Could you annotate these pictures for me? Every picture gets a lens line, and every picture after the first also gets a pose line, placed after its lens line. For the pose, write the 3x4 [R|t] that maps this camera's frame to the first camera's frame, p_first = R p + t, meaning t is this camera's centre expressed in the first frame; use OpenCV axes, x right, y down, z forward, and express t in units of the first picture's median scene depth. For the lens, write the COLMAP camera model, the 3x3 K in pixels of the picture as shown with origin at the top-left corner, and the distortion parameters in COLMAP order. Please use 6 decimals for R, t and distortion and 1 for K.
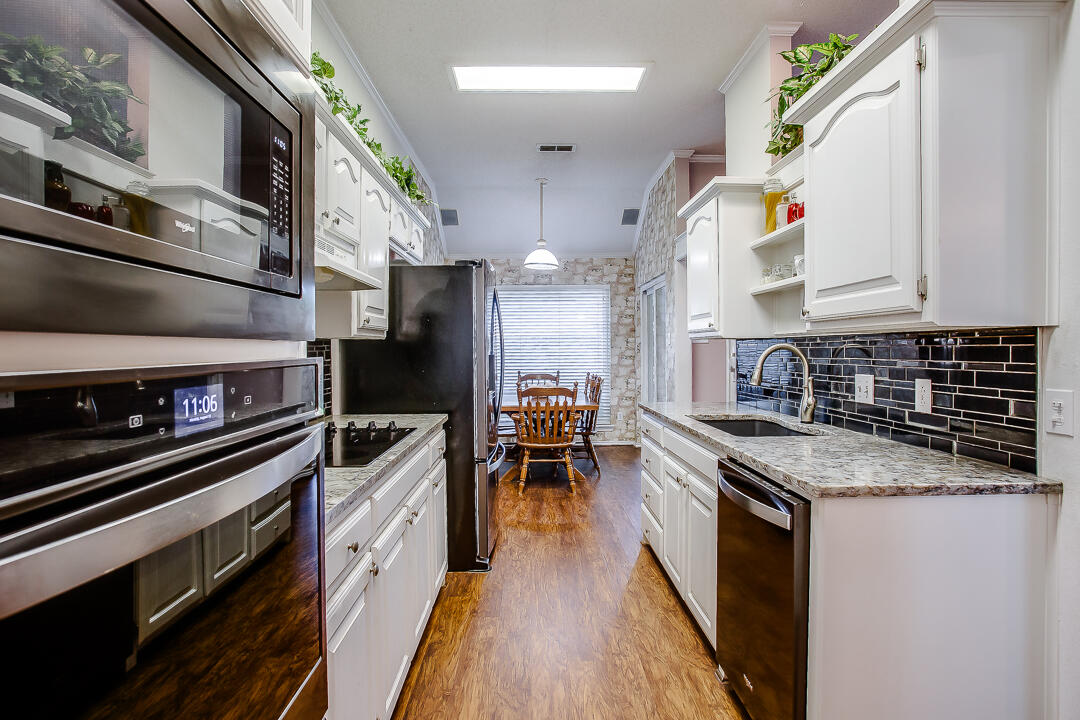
lens RADIAL K [[660.2, 0, 540.0], [0, 660.2, 360.0], [0, 0, 1]] dist [-0.073562, -0.000208]
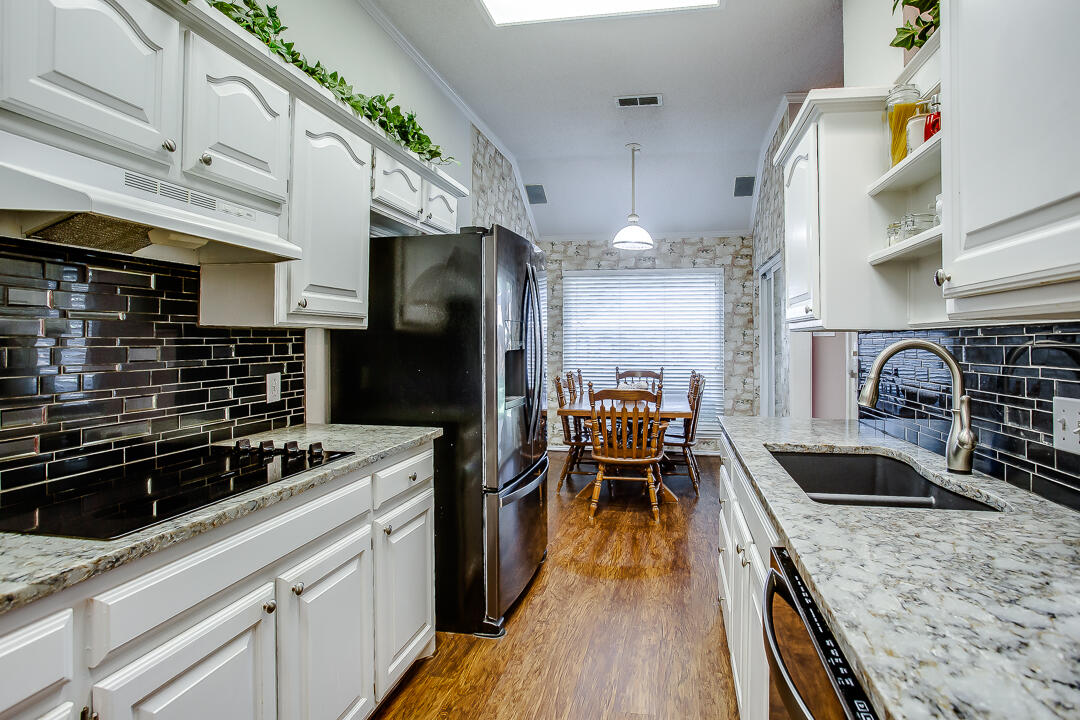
lens RADIAL K [[661.7, 0, 540.4], [0, 661.7, 330.9], [0, 0, 1]] dist [-0.080891, 0.054245]
pose [[0.977247, 0.005707, -0.212028, 0.124619], [-0.012456, 0.999457, -0.030511, -0.007610], [0.211738, 0.032458, 0.976787, 0.264632]]
